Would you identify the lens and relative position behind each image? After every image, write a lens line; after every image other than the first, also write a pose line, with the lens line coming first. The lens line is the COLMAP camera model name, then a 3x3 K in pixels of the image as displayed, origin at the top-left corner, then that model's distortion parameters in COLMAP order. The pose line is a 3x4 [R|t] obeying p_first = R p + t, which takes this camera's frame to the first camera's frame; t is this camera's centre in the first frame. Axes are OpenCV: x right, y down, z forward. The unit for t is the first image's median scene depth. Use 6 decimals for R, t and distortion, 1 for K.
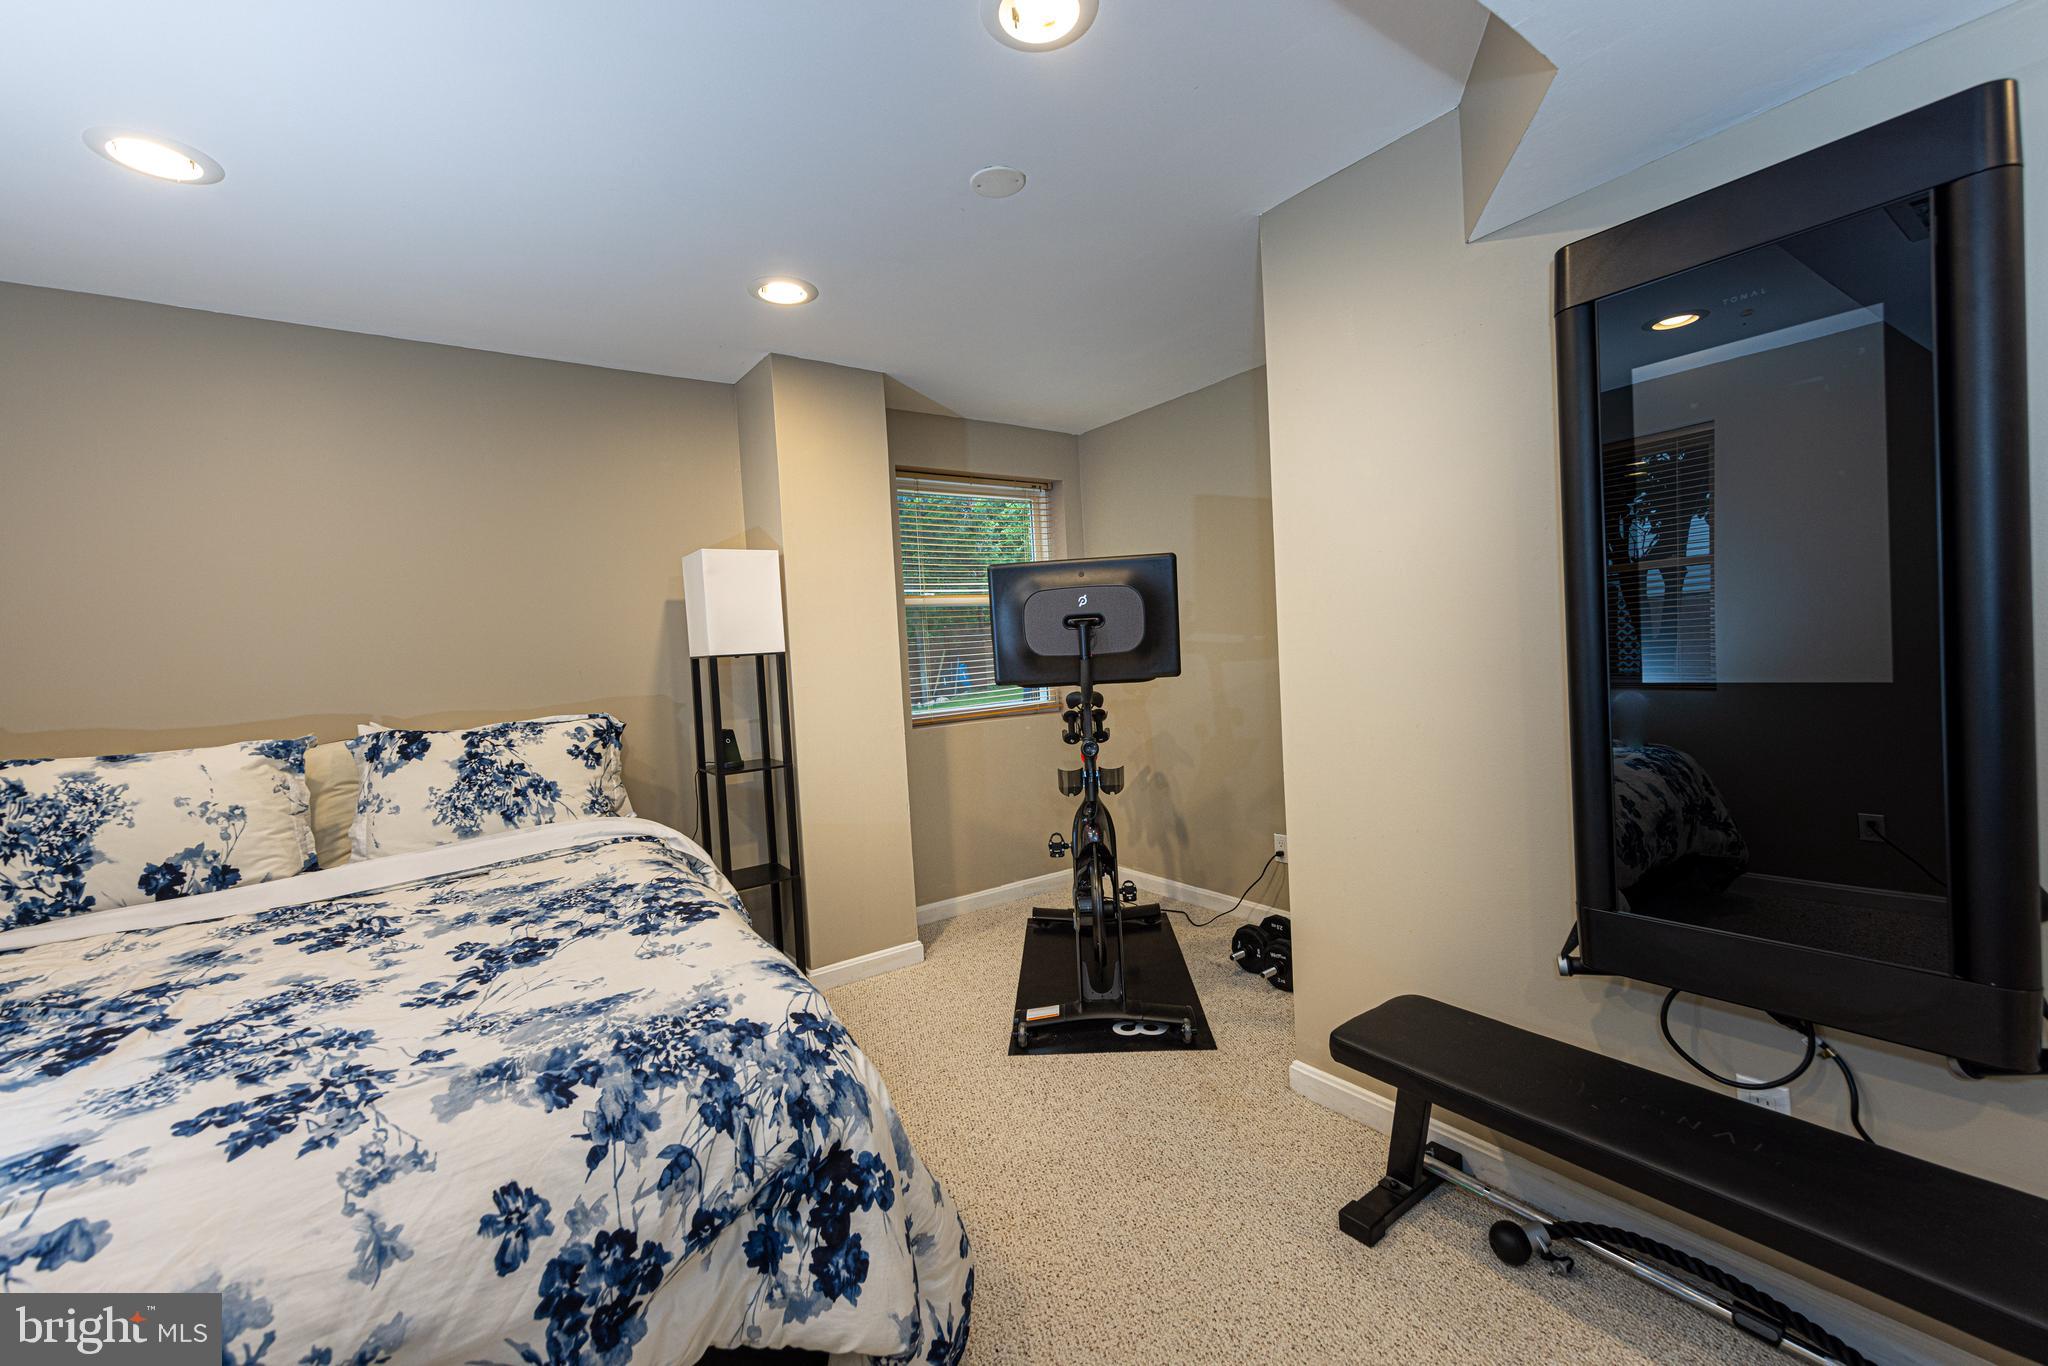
lens RADIAL K [[845.6, 0, 1026.7], [0, 845.6, 686.1], [0, 0, 1]] dist [-0.002005, -0.000336]
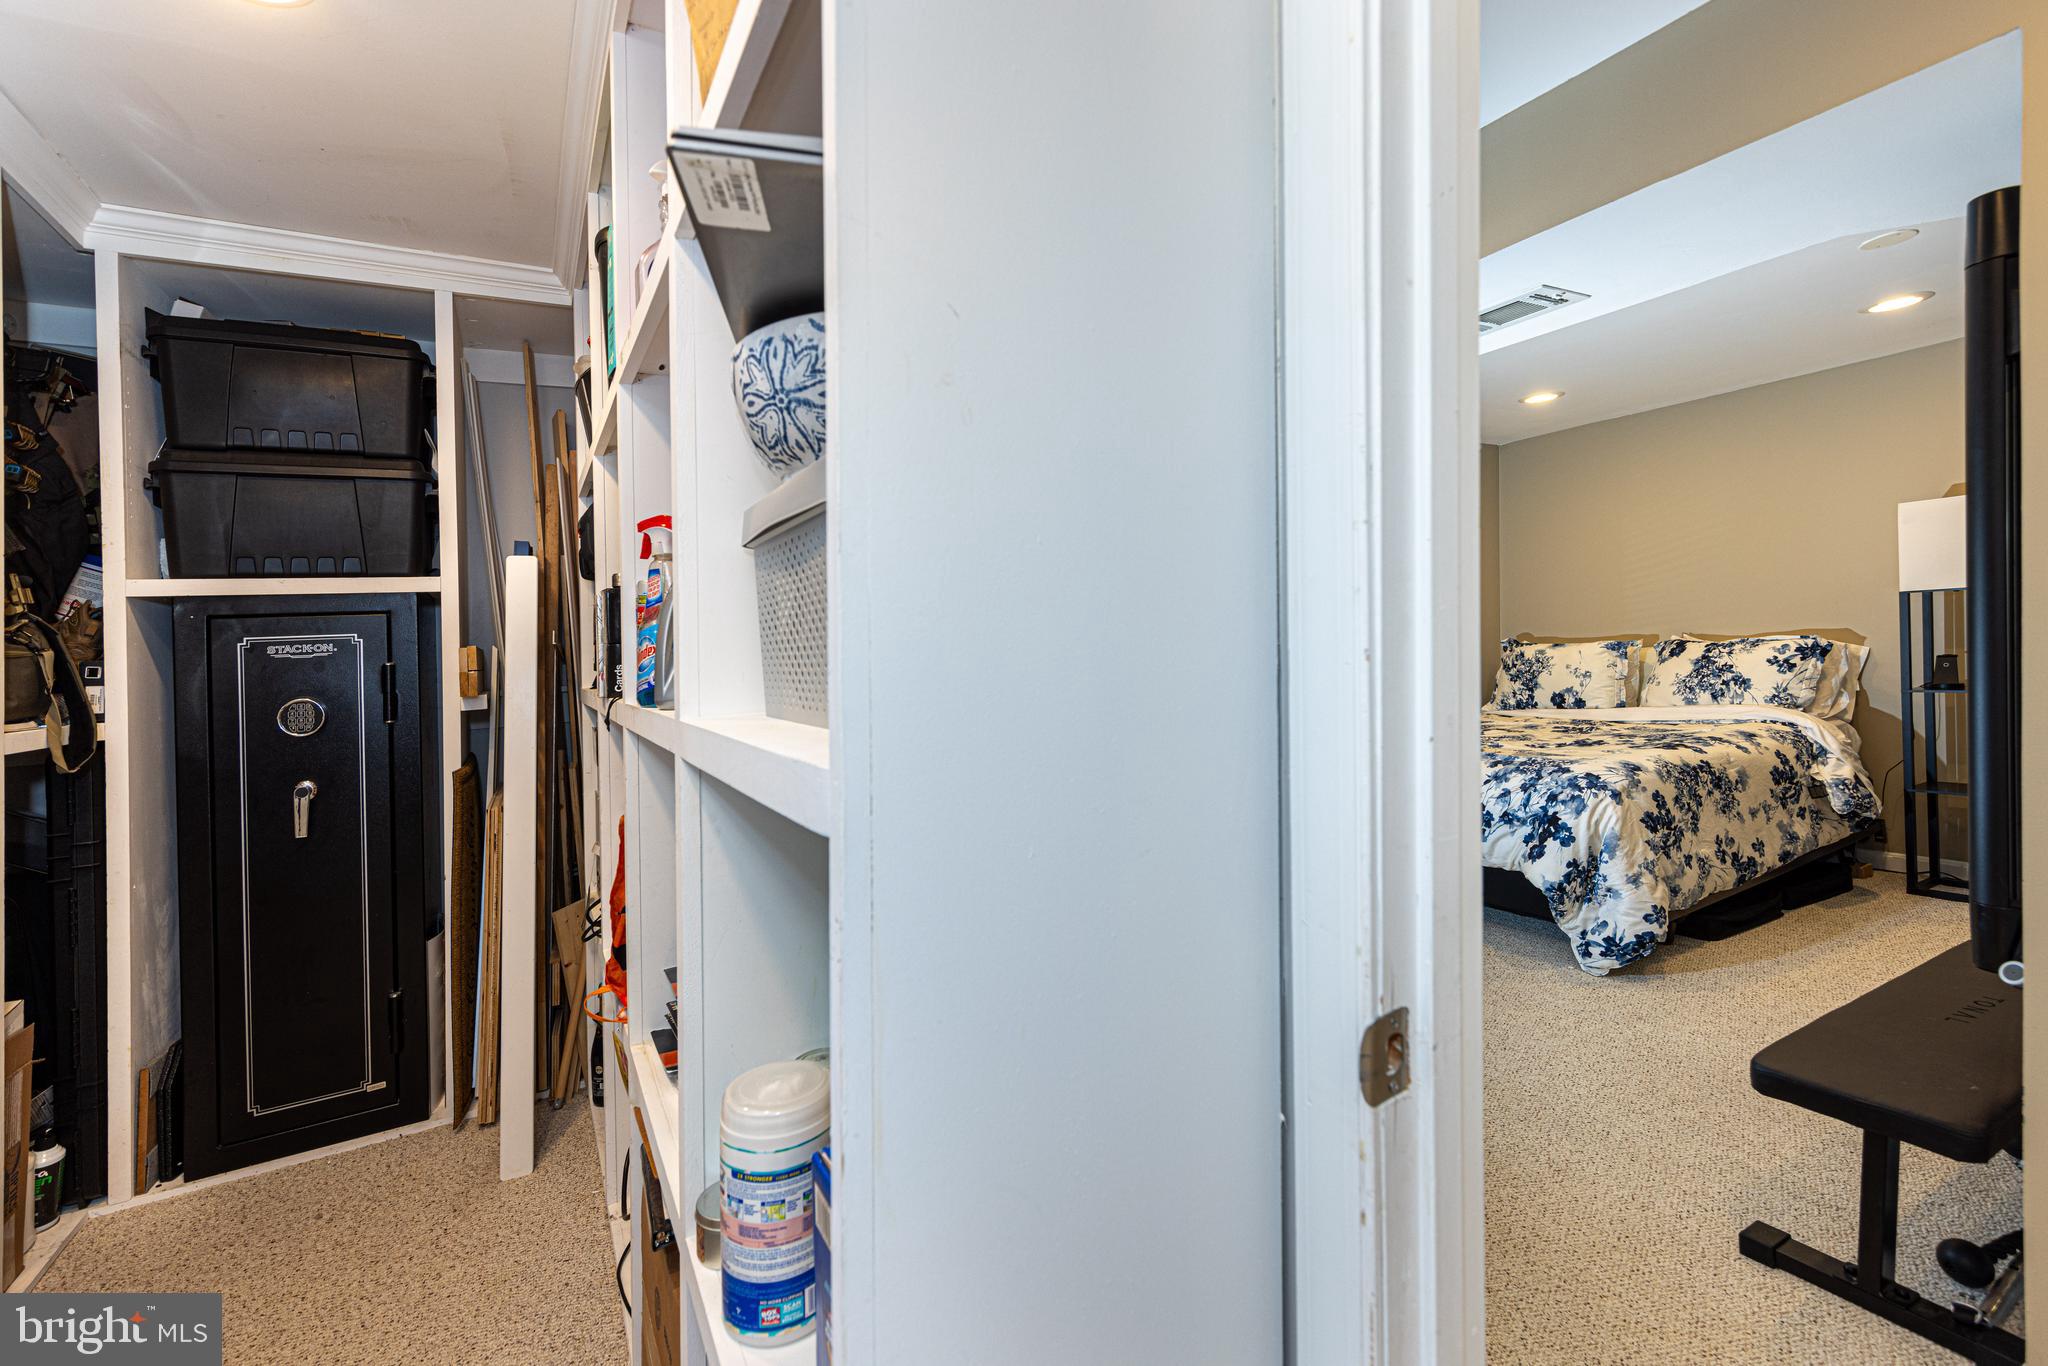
lens RADIAL K [[845.6, 0, 1025.8], [0, 845.6, 665.5], [0, 0, 1]] dist [-0.002005, -0.000336]
pose [[-0.130743, 0.077150, -0.988410, 1.221741], [0.004451, 0.997003, 0.077232, -0.036644], [0.991406, 0.005698, -0.130694, -0.097084]]
